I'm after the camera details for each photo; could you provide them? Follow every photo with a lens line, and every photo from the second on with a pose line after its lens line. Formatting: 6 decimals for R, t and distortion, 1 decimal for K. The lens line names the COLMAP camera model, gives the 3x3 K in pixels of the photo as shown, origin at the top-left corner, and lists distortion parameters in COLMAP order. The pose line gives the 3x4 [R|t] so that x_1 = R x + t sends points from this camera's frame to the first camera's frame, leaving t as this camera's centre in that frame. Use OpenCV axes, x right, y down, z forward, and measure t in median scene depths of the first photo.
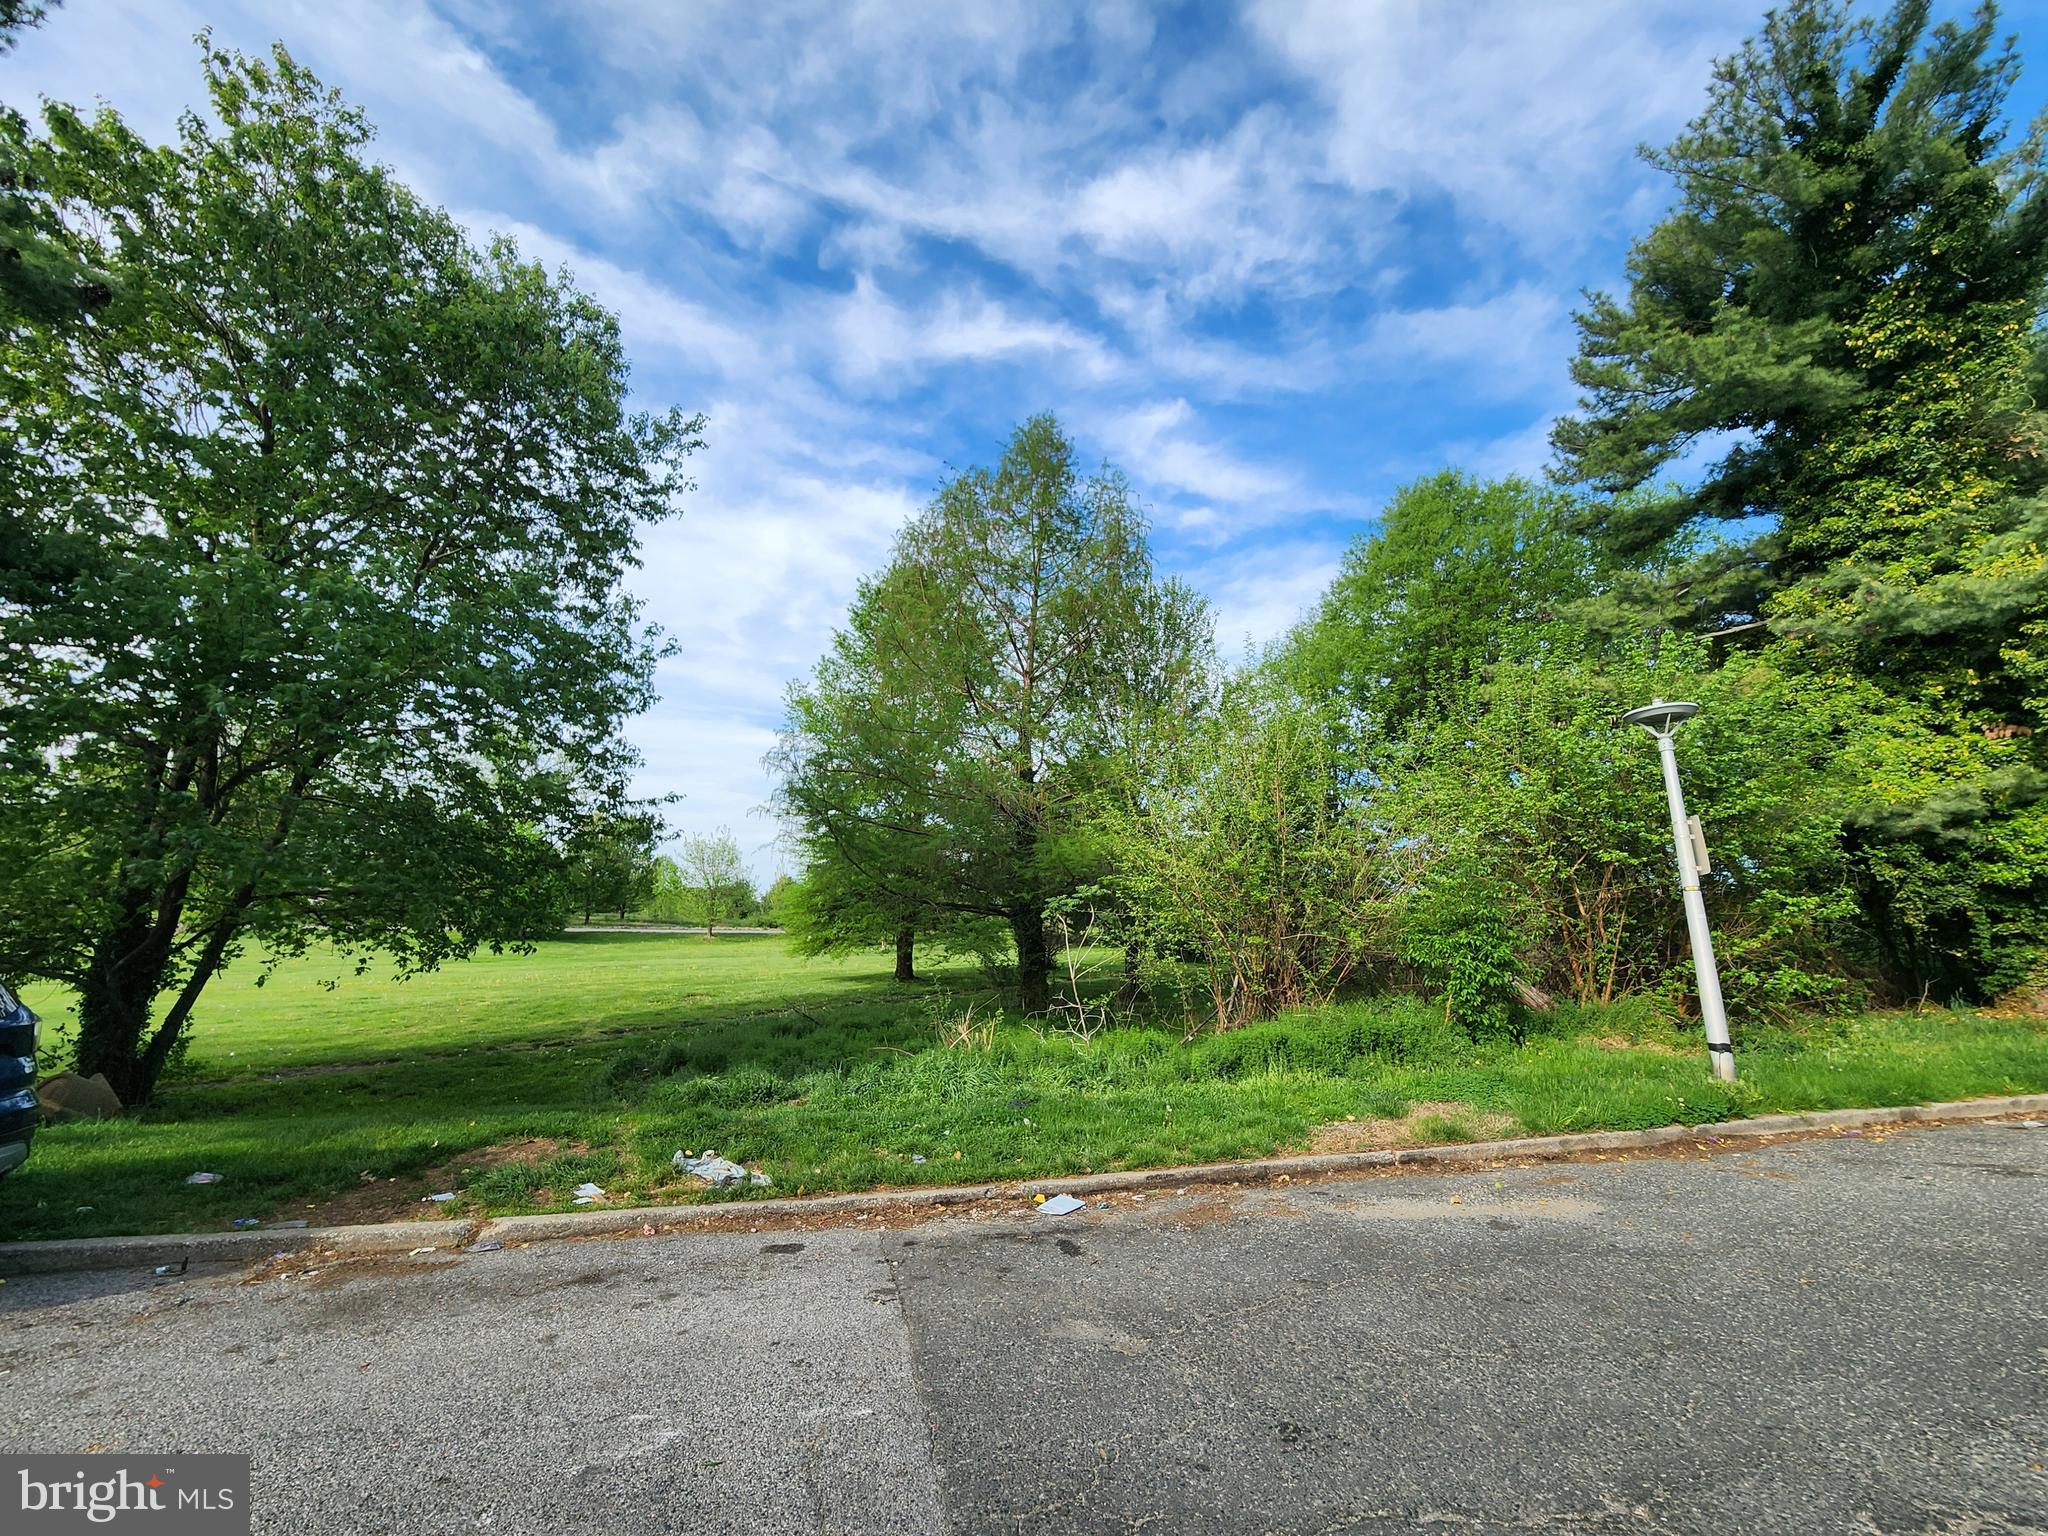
lens RADIAL K [[826.0, 0, 1050.4], [0, 826.0, 784.2], [0, 0, 1]] dist [-0.011441, 0.004441]
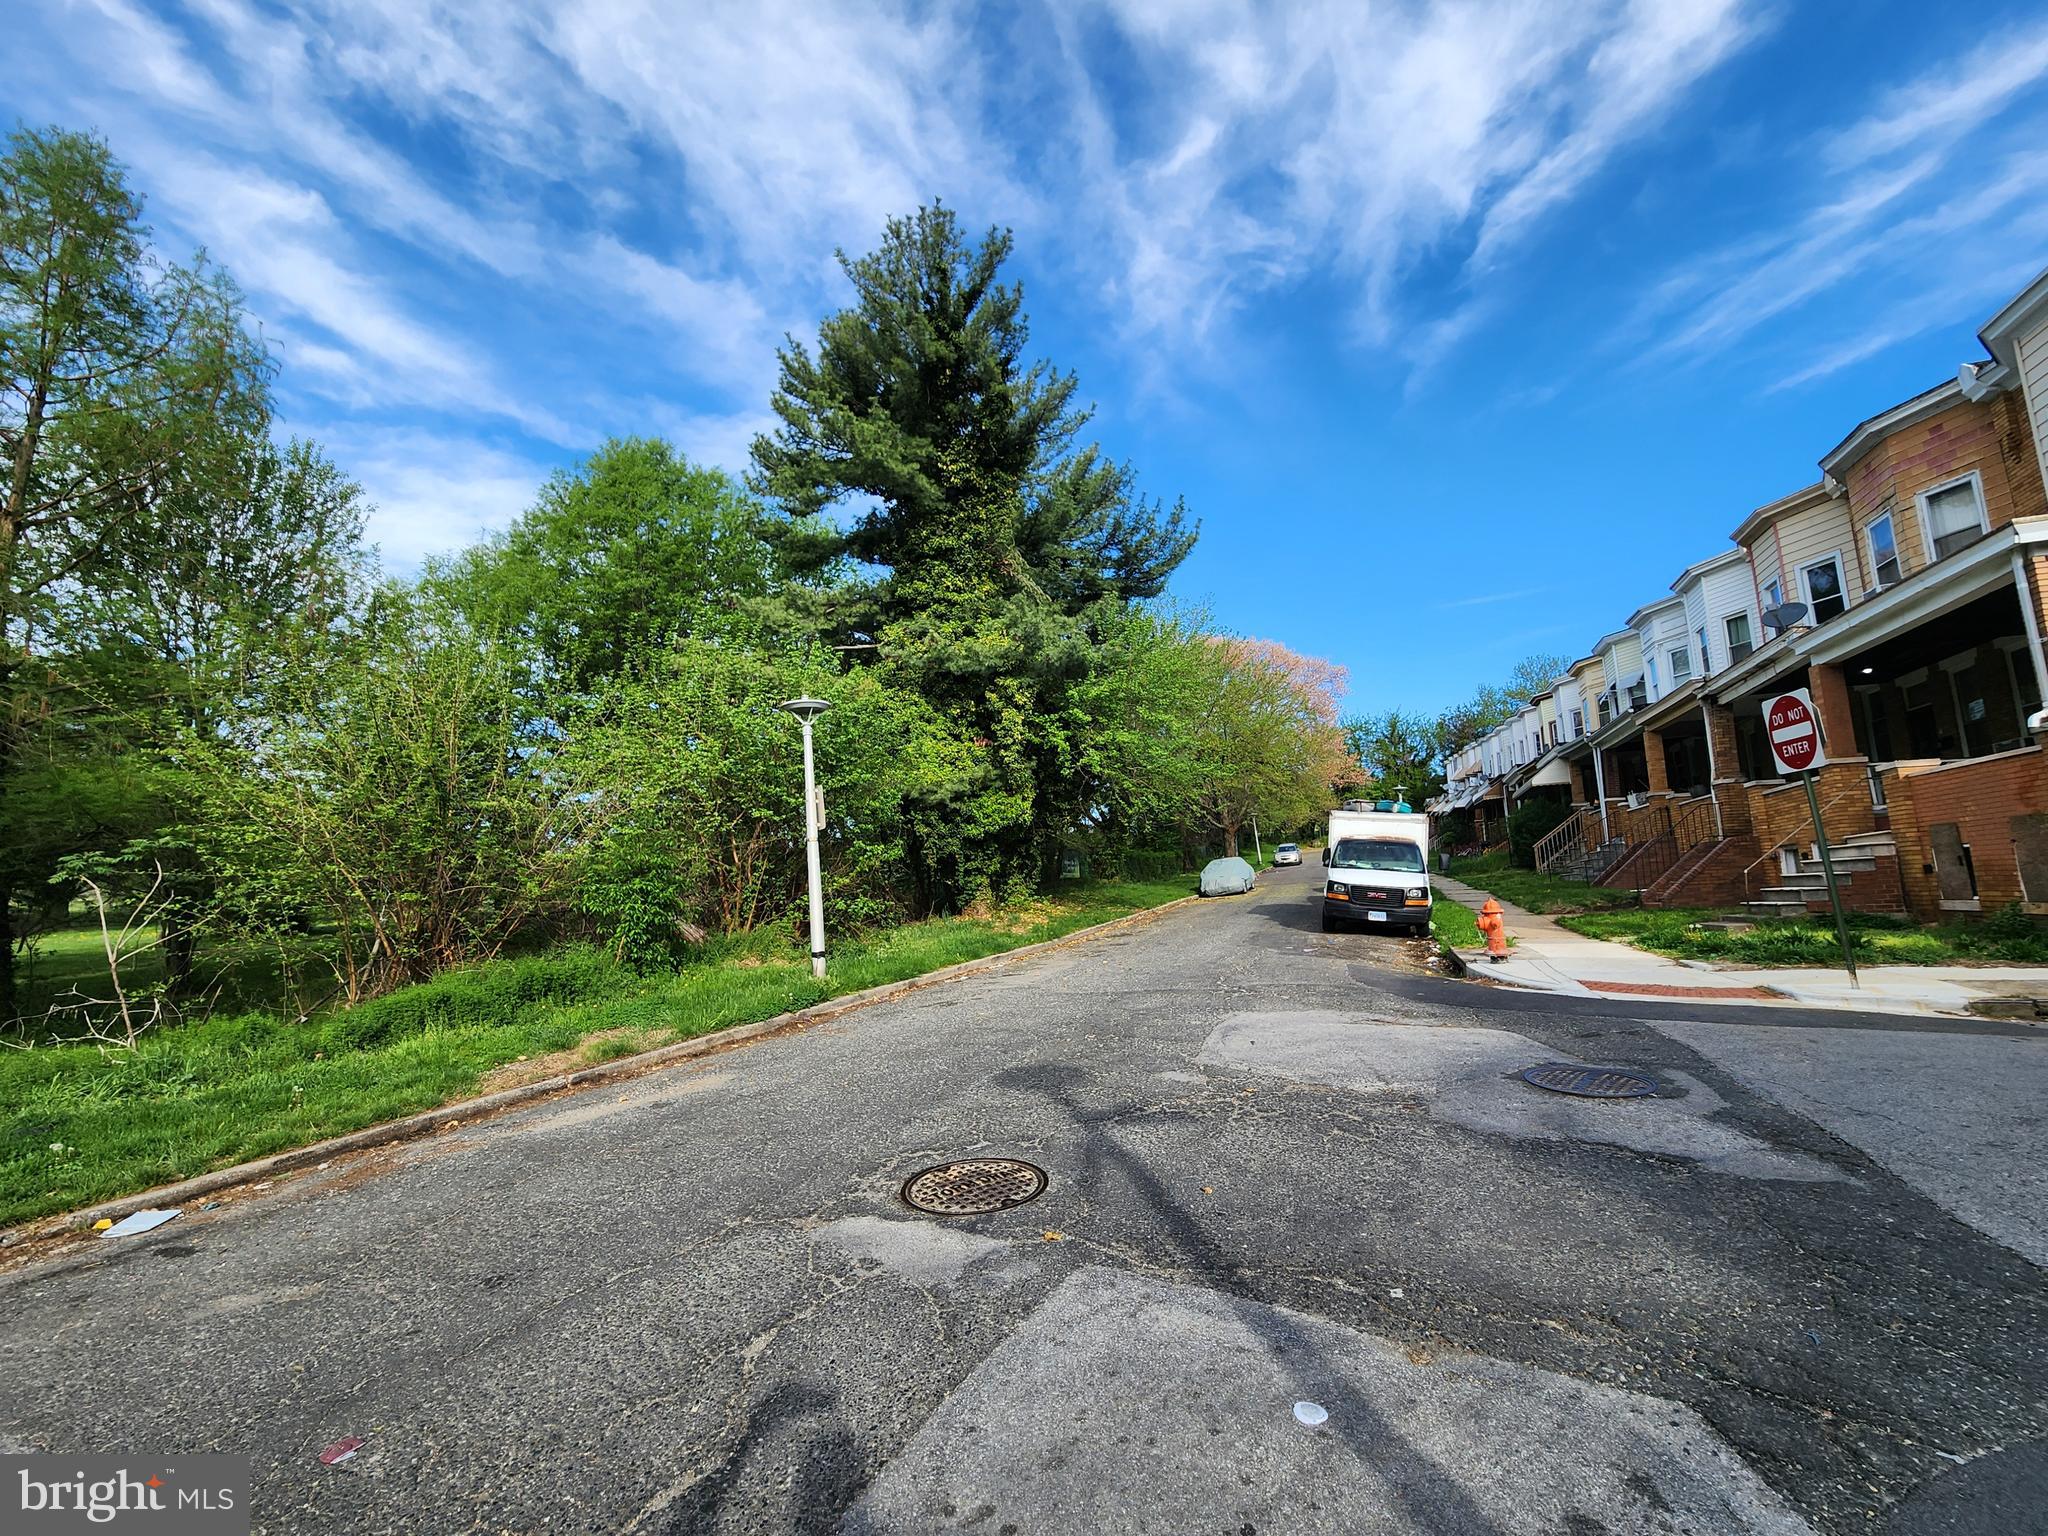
lens RADIAL K [[846.2, 0, 1028.7], [0, 846.2, 764.5], [0, 0, 1]] dist [-0.002432, 0.000322]
pose [[0.616346, 0.069877, 0.784369, -0.069060], [-0.094409, 0.995428, -0.014494, -0.005847], [-0.781795, -0.065118, 0.620125, -0.091473]]
